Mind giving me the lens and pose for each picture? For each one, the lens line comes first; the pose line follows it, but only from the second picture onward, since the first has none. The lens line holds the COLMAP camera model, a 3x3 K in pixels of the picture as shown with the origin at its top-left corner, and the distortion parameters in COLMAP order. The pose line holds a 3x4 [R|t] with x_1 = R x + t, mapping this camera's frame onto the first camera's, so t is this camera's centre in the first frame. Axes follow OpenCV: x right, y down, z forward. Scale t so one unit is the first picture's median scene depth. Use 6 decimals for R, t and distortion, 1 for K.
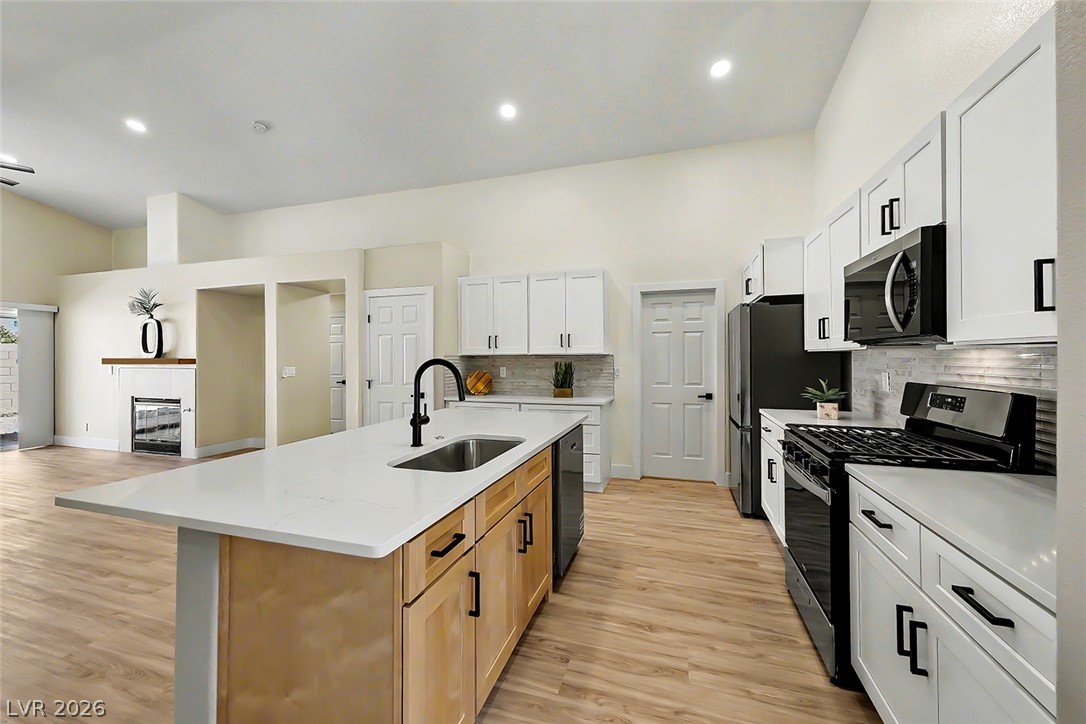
lens RADIAL K [[426.6, 0, 541.3], [0, 426.6, 358.2], [0, 0, 1]] dist [0.010220, -0.000351]
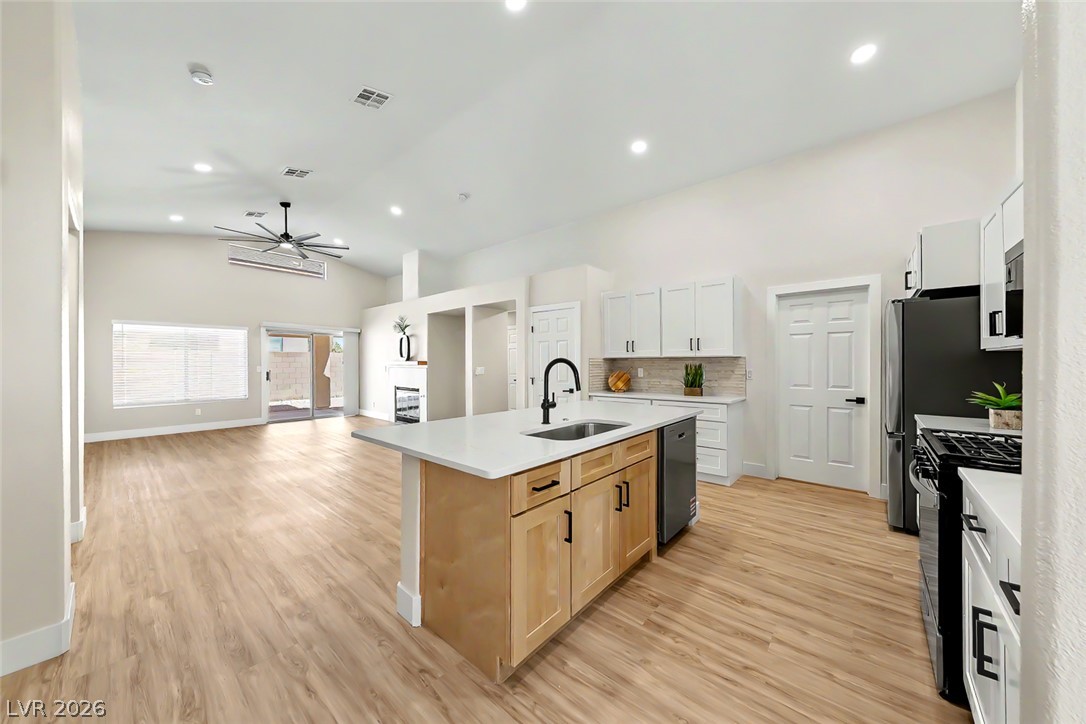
lens RADIAL K [[380.0, 0, 536.2], [0, 380.0, 364.4], [0, 0, 1]] dist [0.003060, -0.000596]
pose [[0.915815, 0.003273, -0.401587, 0.112588], [-0.001225, 0.999985, 0.005357, 0.009659], [0.401598, -0.004414, 0.915805, -0.076936]]
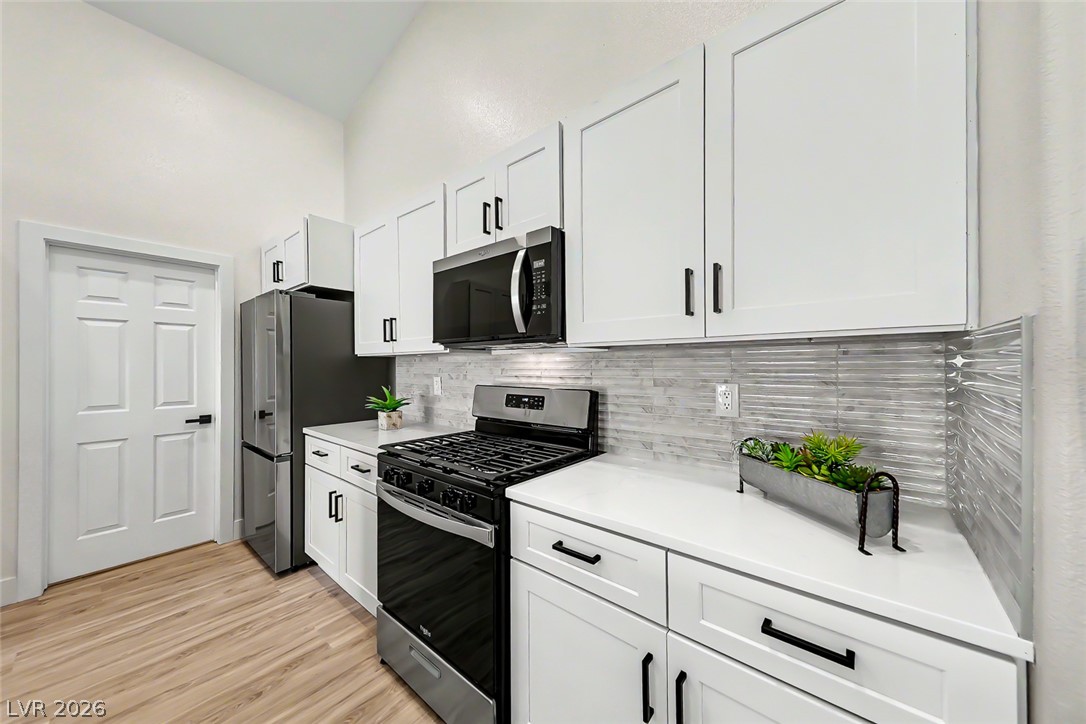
lens RADIAL K [[380.0, 0, 545.5], [0, 380.0, 364.2], [0, 0, 1]] dist [0.003060, -0.000596]
pose [[0.375900, 0.006453, 0.926638, 0.040193], [0.003136, 0.999961, -0.008235, 0.009919], [-0.926655, 0.006001, 0.375865, 0.378735]]
